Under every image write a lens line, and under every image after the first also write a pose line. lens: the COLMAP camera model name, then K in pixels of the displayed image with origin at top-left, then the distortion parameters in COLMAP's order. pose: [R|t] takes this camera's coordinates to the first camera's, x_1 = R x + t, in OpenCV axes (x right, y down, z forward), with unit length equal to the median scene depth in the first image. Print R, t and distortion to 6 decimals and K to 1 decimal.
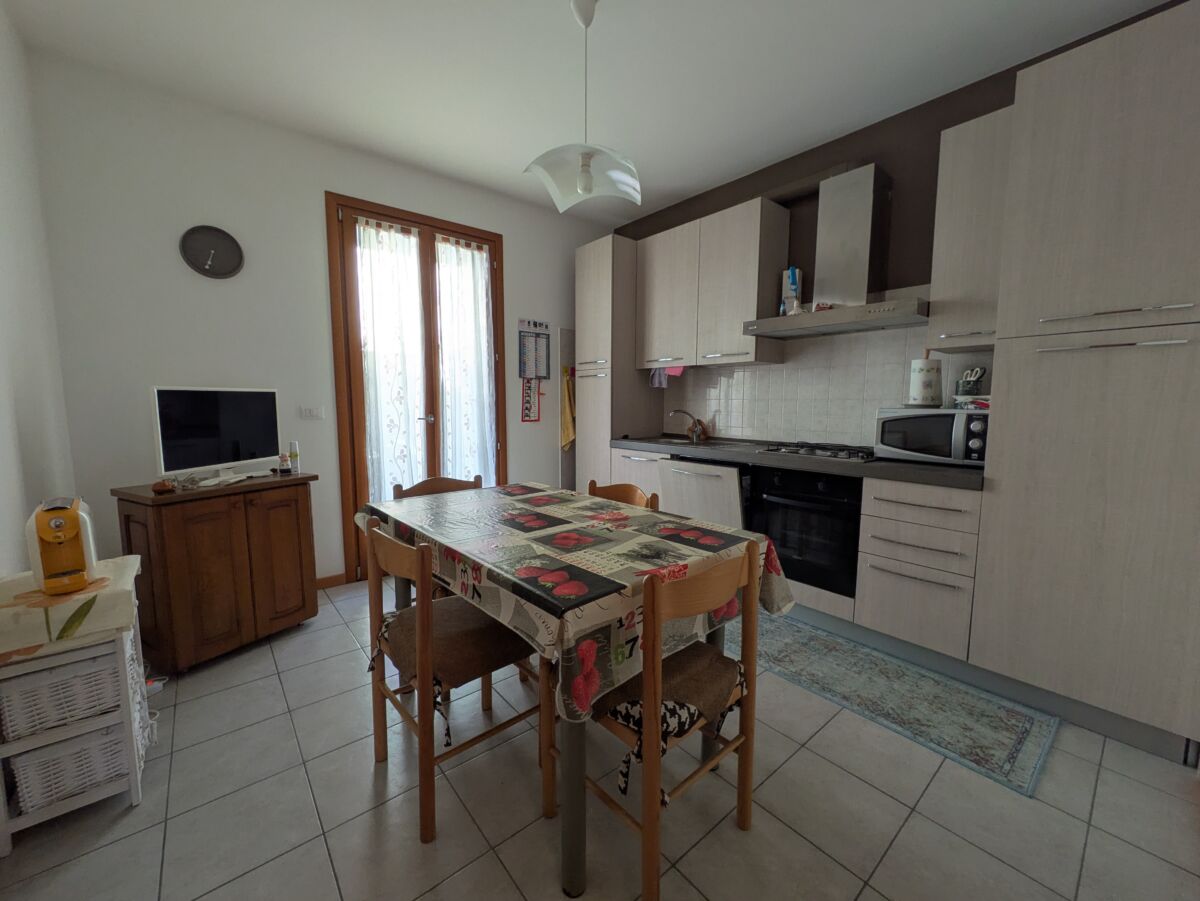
lens RADIAL K [[473.8, 0, 601.2], [0, 473.8, 451.5], [0, 0, 1]] dist [-0.000575, 0.000165]
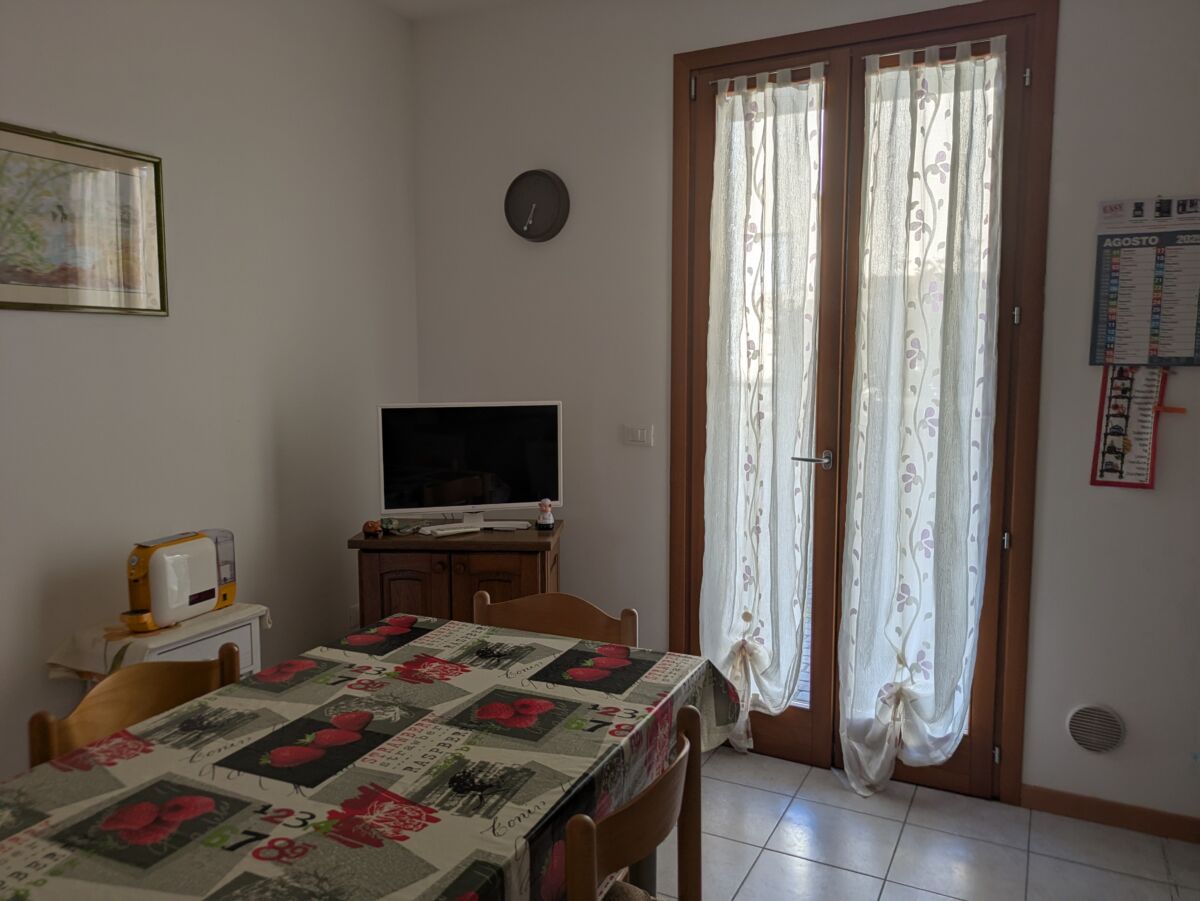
lens RADIAL K [[893.7, 0, 589.6], [0, 893.7, 452.0], [0, 0, 1]] dist [0.037788, -0.029399]
pose [[0.389503, 0.092518, -0.916366, 0.423443], [-0.093818, 0.993752, 0.060454, -0.125841], [0.916234, 0.062425, 0.395750, 0.498285]]
